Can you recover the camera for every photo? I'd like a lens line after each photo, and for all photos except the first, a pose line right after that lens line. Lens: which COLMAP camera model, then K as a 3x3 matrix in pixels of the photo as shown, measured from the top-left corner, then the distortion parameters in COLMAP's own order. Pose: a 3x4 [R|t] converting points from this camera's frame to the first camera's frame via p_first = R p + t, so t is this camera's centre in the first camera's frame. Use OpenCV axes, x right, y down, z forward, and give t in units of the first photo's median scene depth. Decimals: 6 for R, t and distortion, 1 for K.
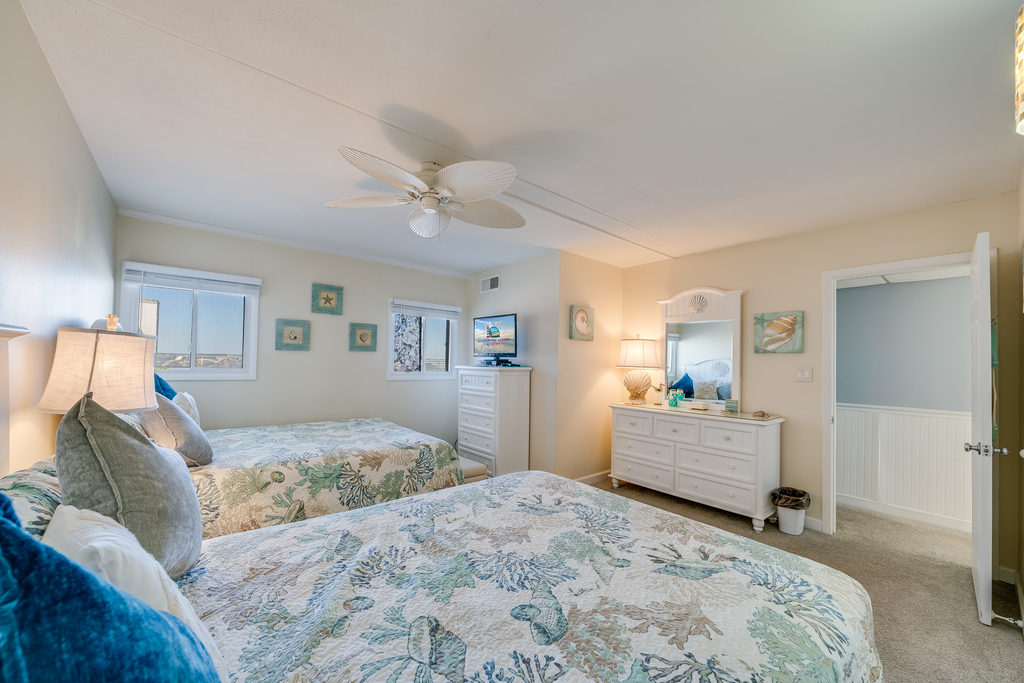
lens RADIAL K [[383.6, 0, 509.1], [0, 383.6, 357.6], [0, 0, 1]] dist [-0.004535, 0.000800]
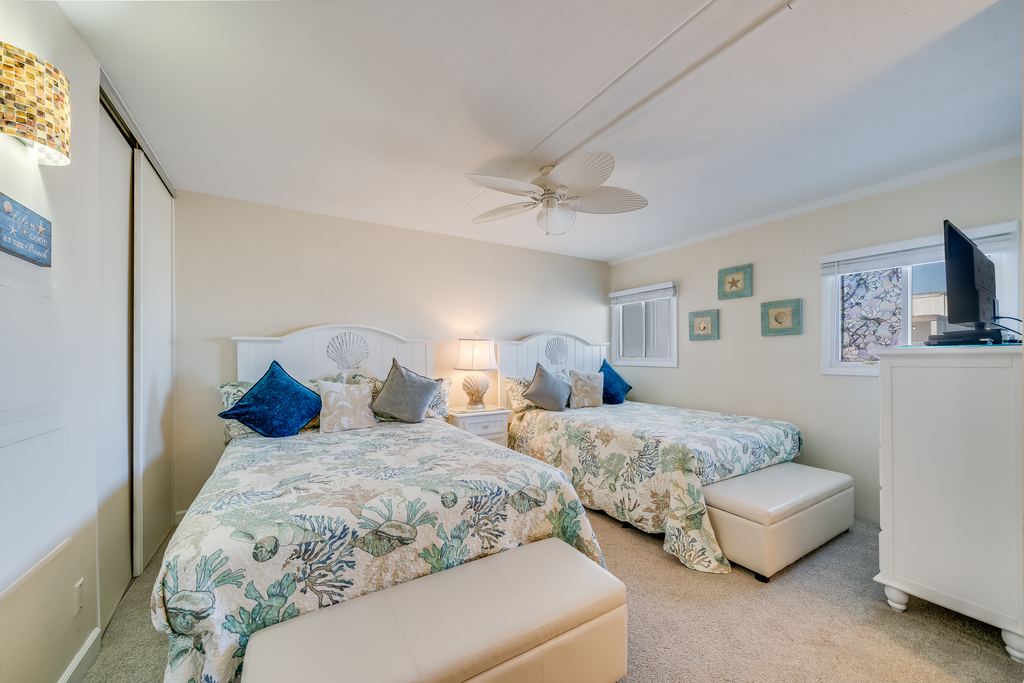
lens RADIAL K [[383.6, 0, 502.5], [0, 383.6, 355.3], [0, 0, 1]] dist [-0.004535, 0.000800]
pose [[-0.165945, -0.024277, -0.985836, 0.565394], [0.010564, 0.999596, -0.026394, 0.044835], [0.986078, -0.014794, -0.165621, 0.646786]]
